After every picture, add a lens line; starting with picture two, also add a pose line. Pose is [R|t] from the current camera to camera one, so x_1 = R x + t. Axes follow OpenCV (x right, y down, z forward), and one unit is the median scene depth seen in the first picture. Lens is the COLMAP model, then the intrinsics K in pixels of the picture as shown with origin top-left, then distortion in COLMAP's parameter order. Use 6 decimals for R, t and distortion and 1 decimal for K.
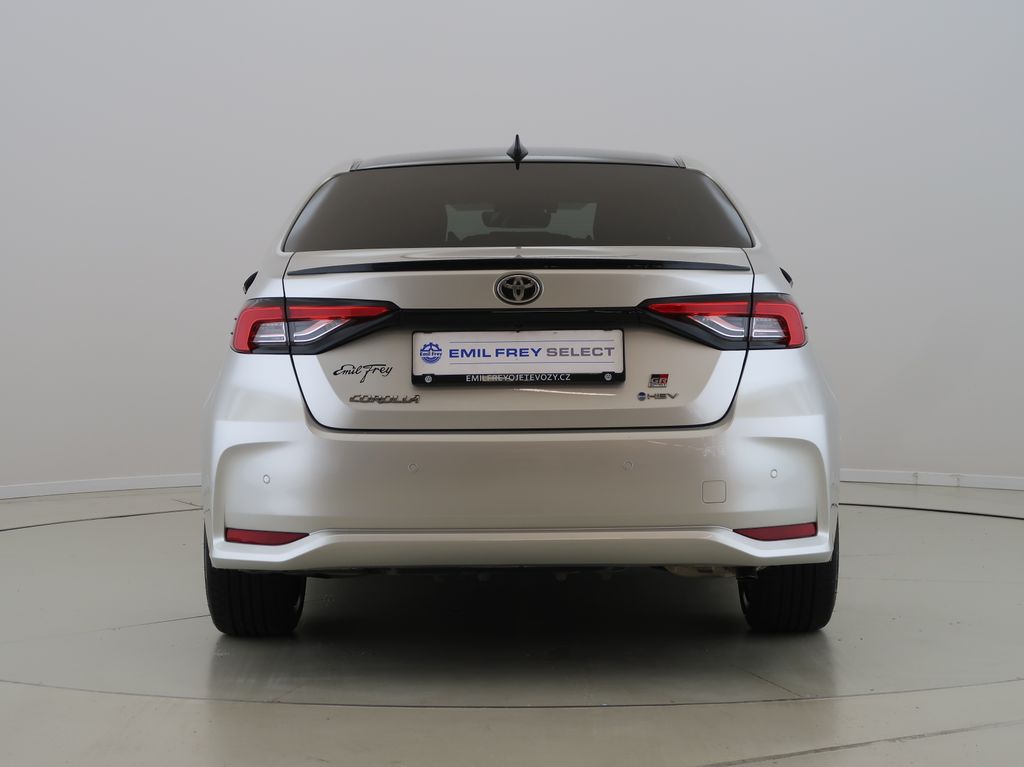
lens RADIAL K [[2281.6, 0, 512.0], [0, 2281.6, 383.5], [0, 0, 1]] dist [-0.090946, -0.142822]
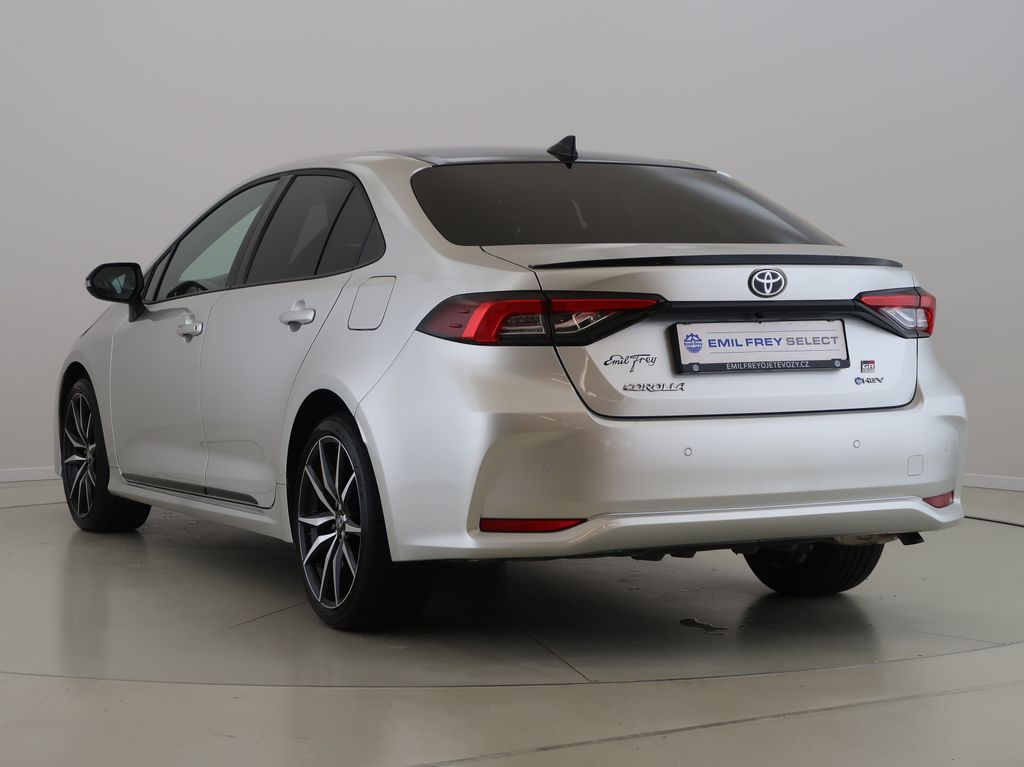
lens RADIAL K [[2281.6, 0, 512.0], [0, 2281.6, 383.5], [0, 0, 1]] dist [-0.090946, -0.142822]
pose [[0.896648, -0.016878, 0.442422, -0.577759], [0.017275, 0.999846, 0.003131, 0.000616], [-0.442407, 0.004835, 0.896801, 0.089114]]
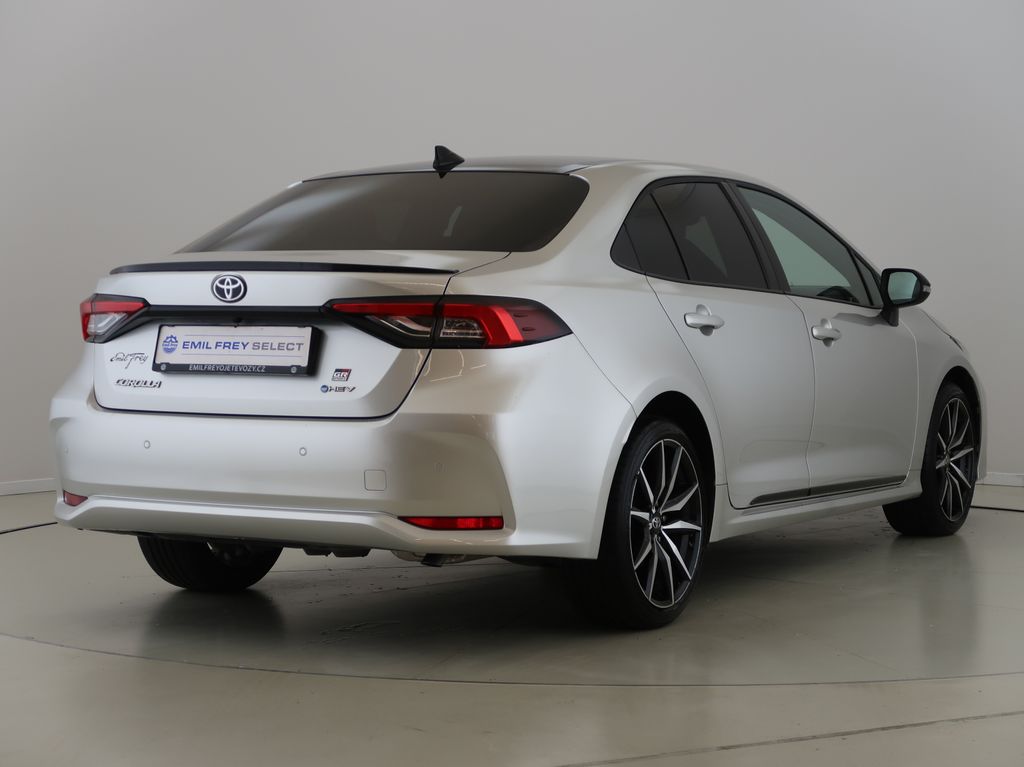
lens RADIAL K [[2281.6, 0, 512.0], [0, 2281.6, 383.5], [0, 0, 1]] dist [-0.090946, -0.142822]
pose [[0.874086, 0.032401, -0.484690, 0.660243], [-0.032754, 0.999433, 0.007744, -0.008155], [0.484666, 0.009107, 0.874652, 0.093439]]
